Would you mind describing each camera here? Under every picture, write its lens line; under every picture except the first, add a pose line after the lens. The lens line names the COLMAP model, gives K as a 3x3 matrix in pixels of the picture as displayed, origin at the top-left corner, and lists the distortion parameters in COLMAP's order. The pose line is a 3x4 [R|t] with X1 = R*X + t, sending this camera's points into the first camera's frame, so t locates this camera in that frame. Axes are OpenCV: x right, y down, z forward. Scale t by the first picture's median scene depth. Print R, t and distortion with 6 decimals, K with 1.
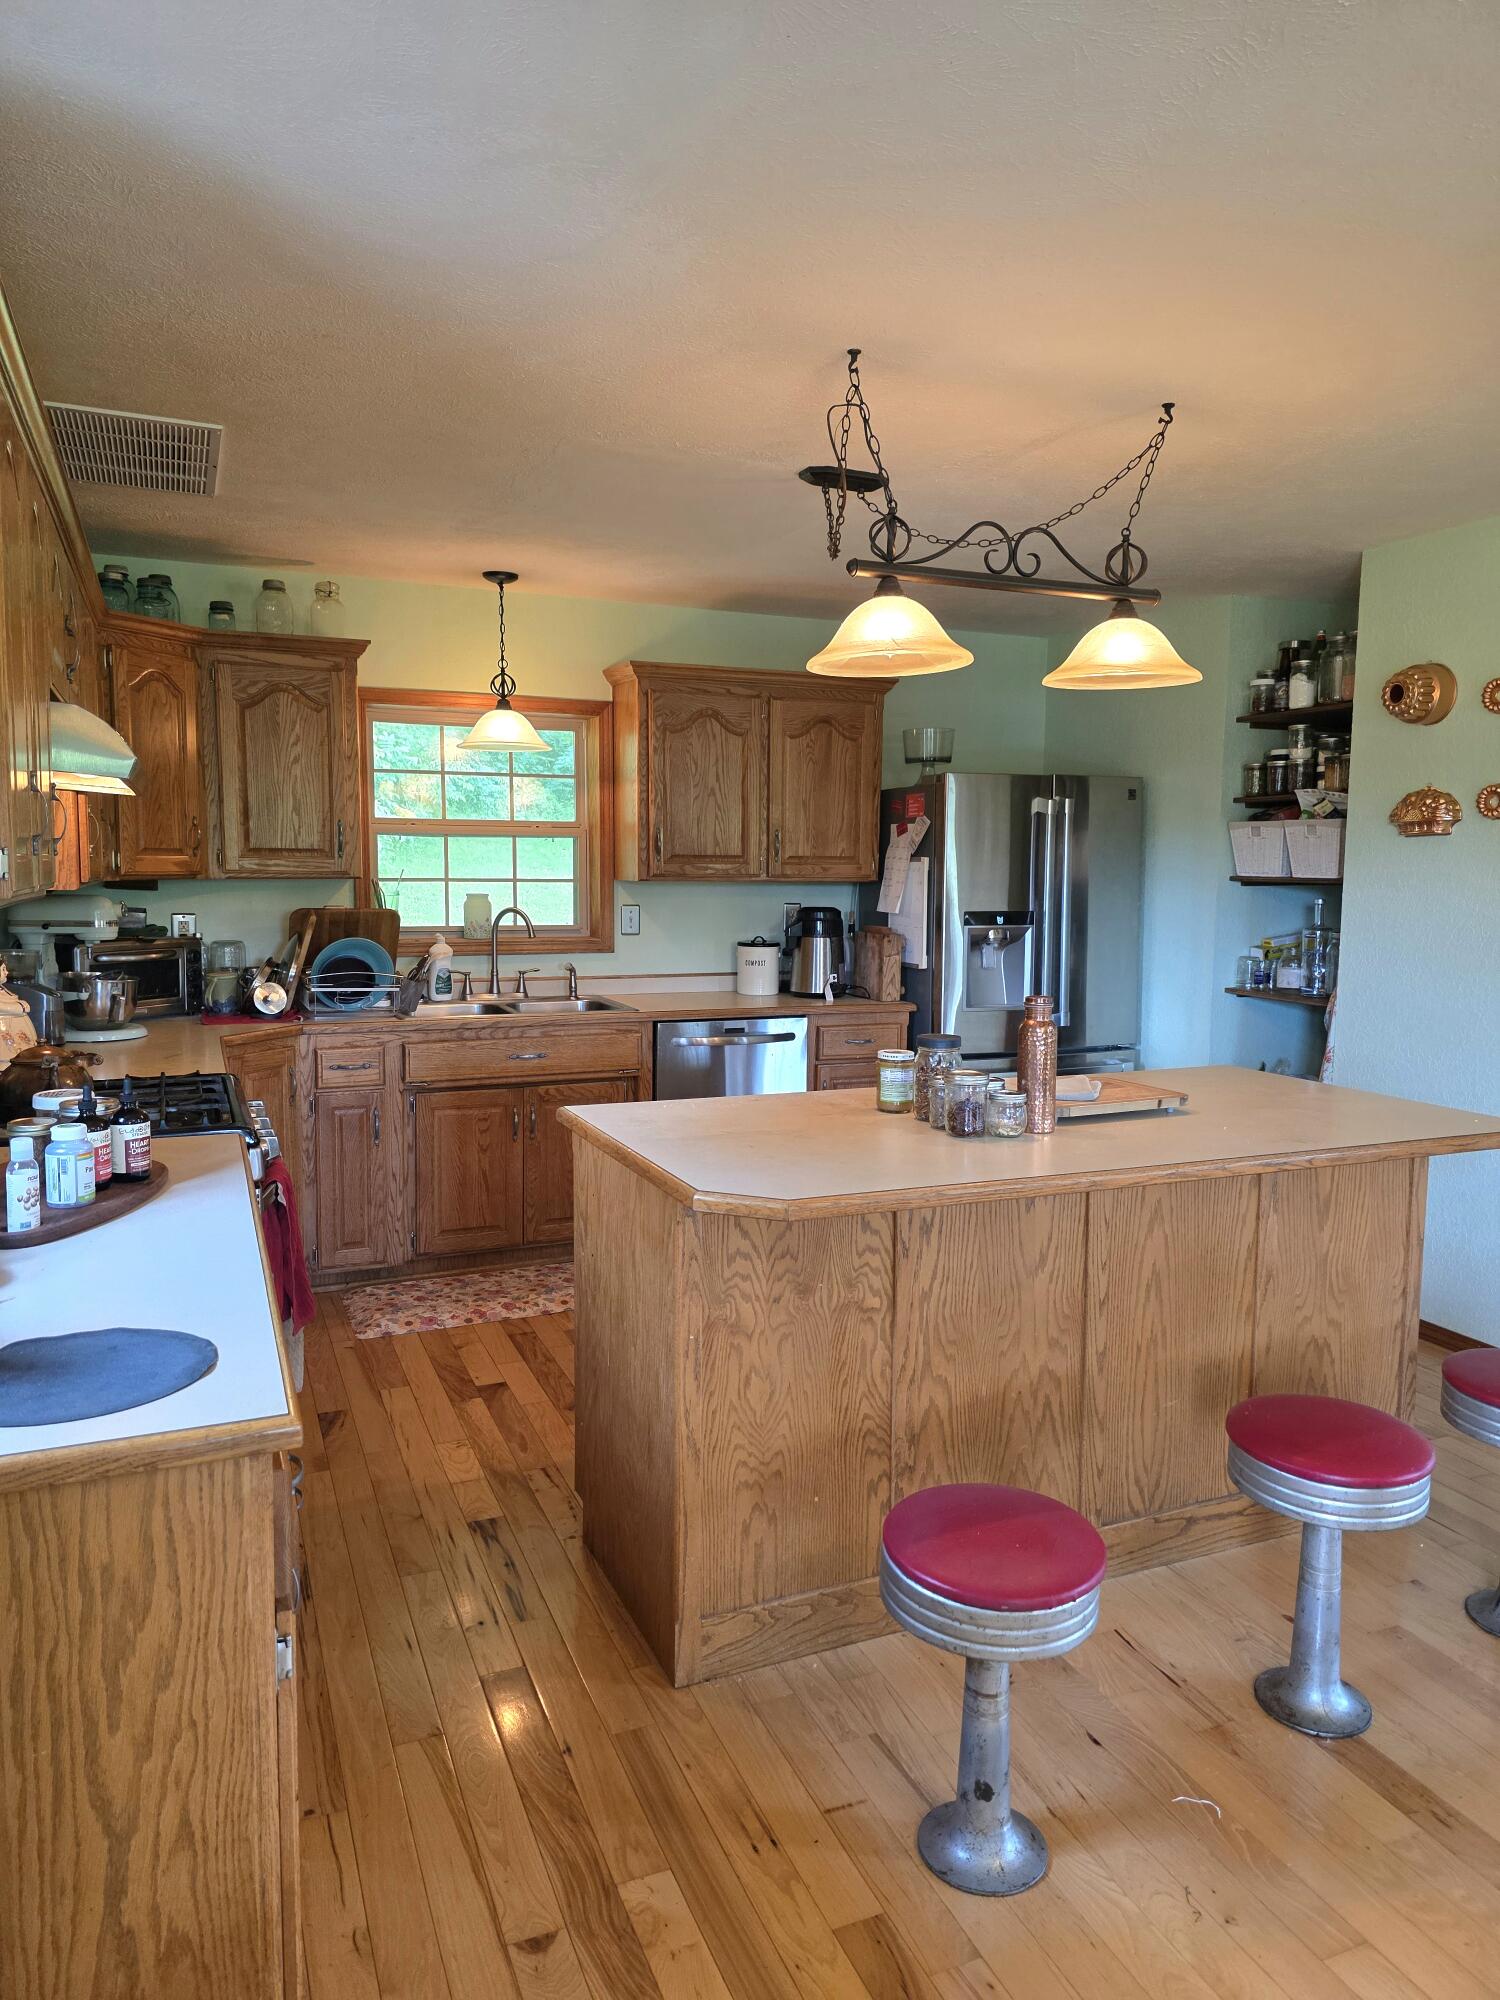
lens RADIAL K [[1340.9, 0, 741.8], [0, 1340.9, 995.9], [0, 0, 1]] dist [0.068900, -0.065257]
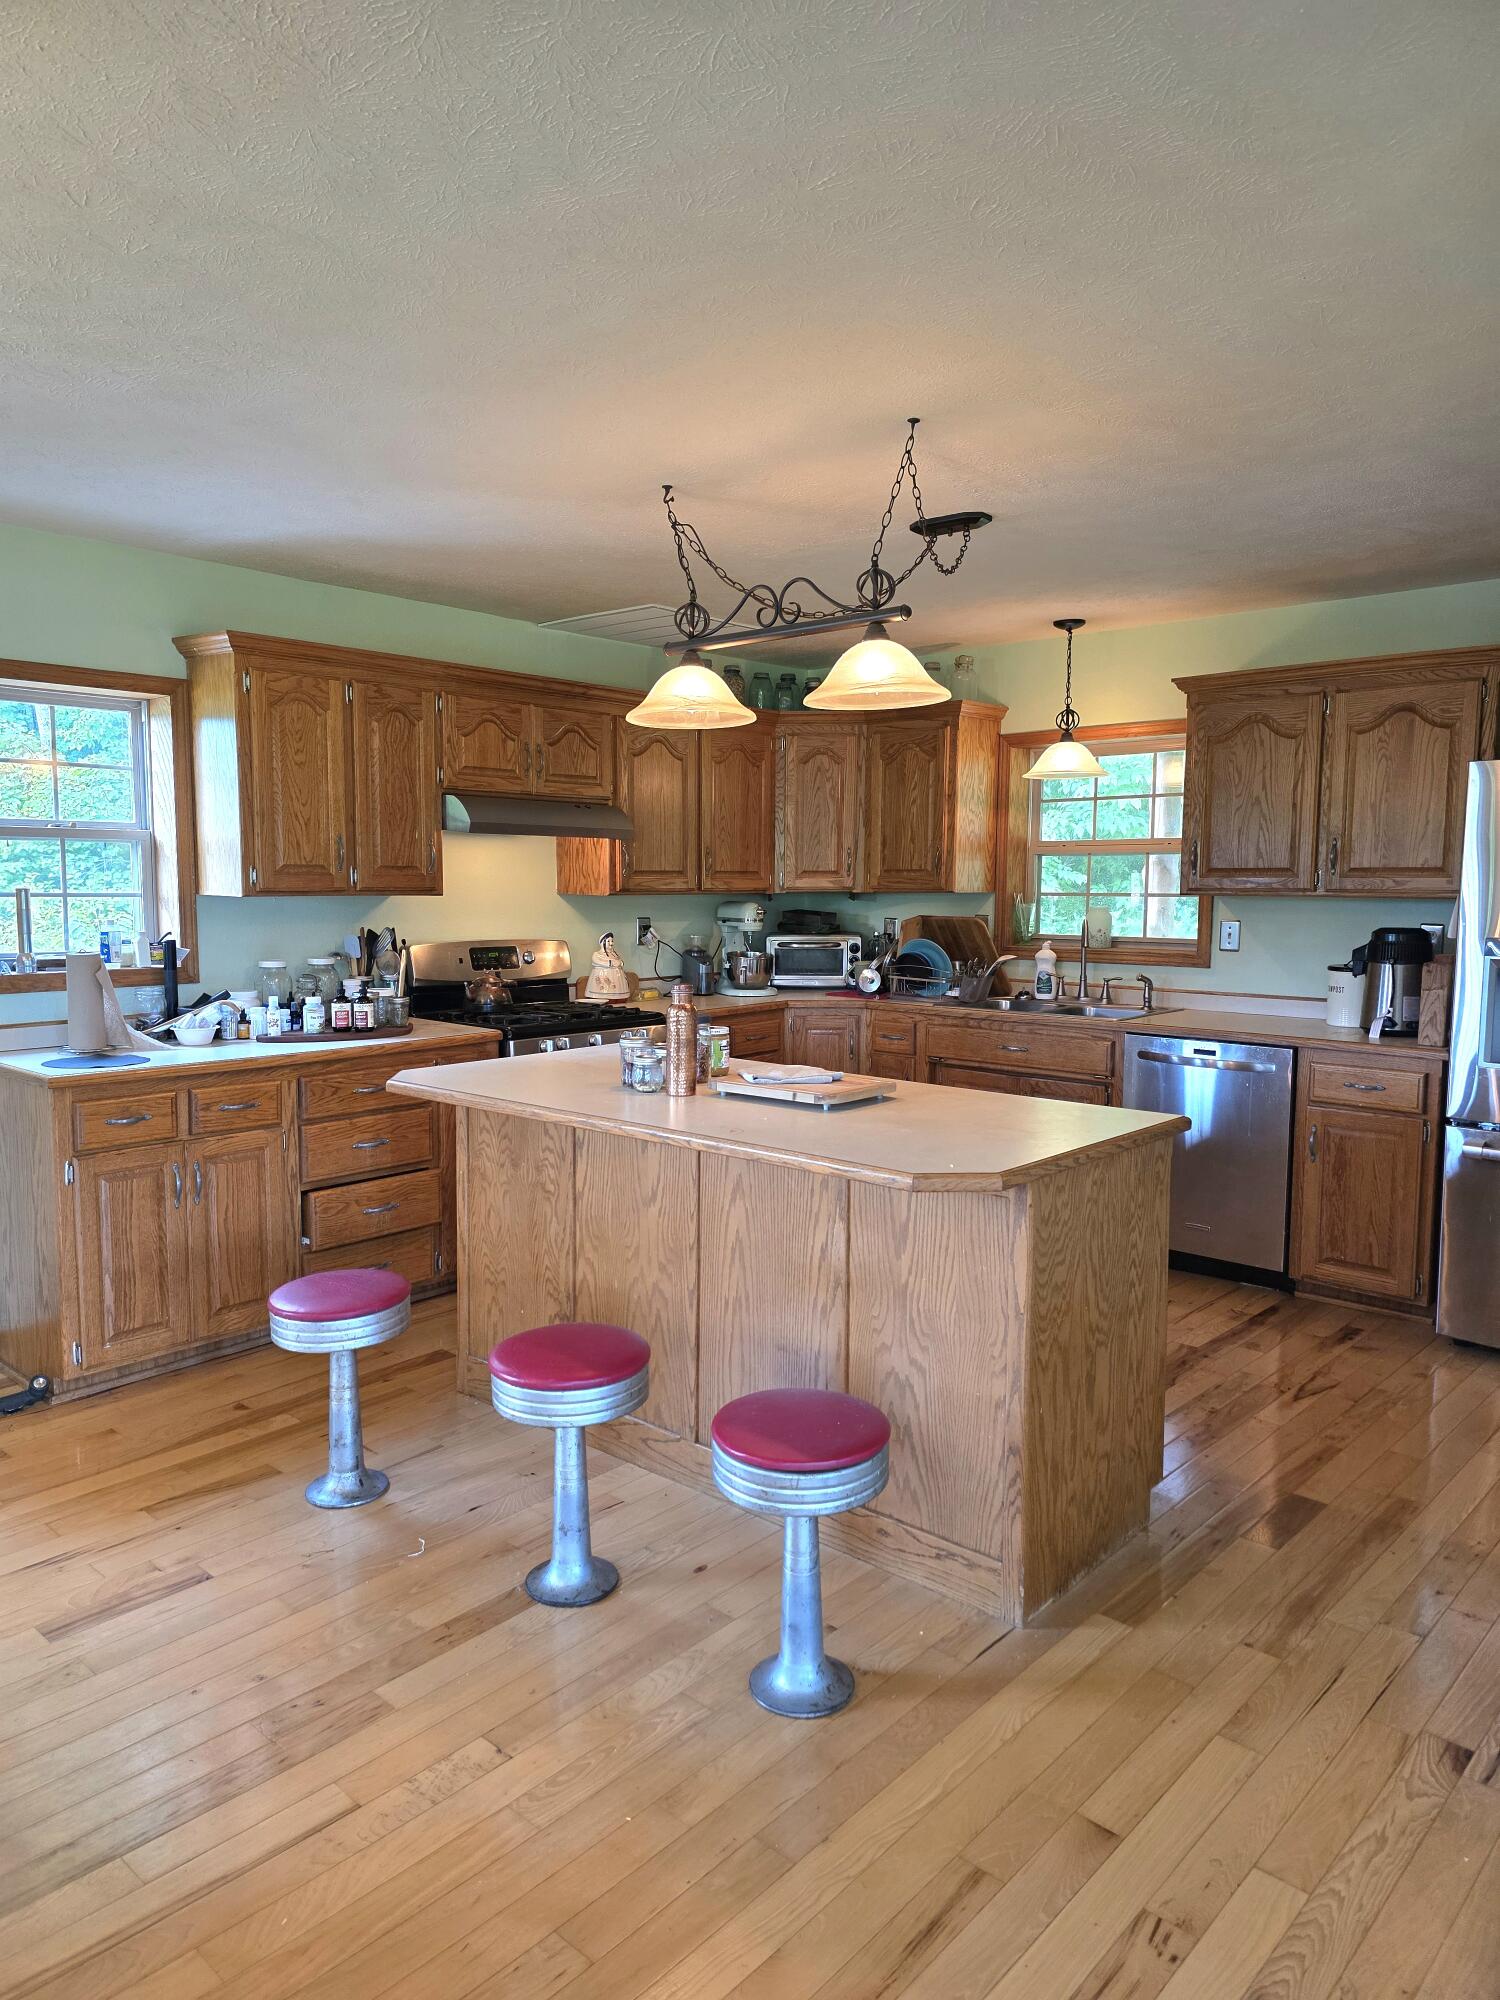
lens RADIAL K [[1340.9, 0, 741.8], [0, 1340.9, 995.9], [0, 0, 1]] dist [0.068900, -0.065257]
pose [[0.417836, 0.072867, -0.905596, 1.208150], [-0.088444, 0.995306, 0.039278, -0.036810], [0.904207, 0.063683, 0.422319, 0.484762]]
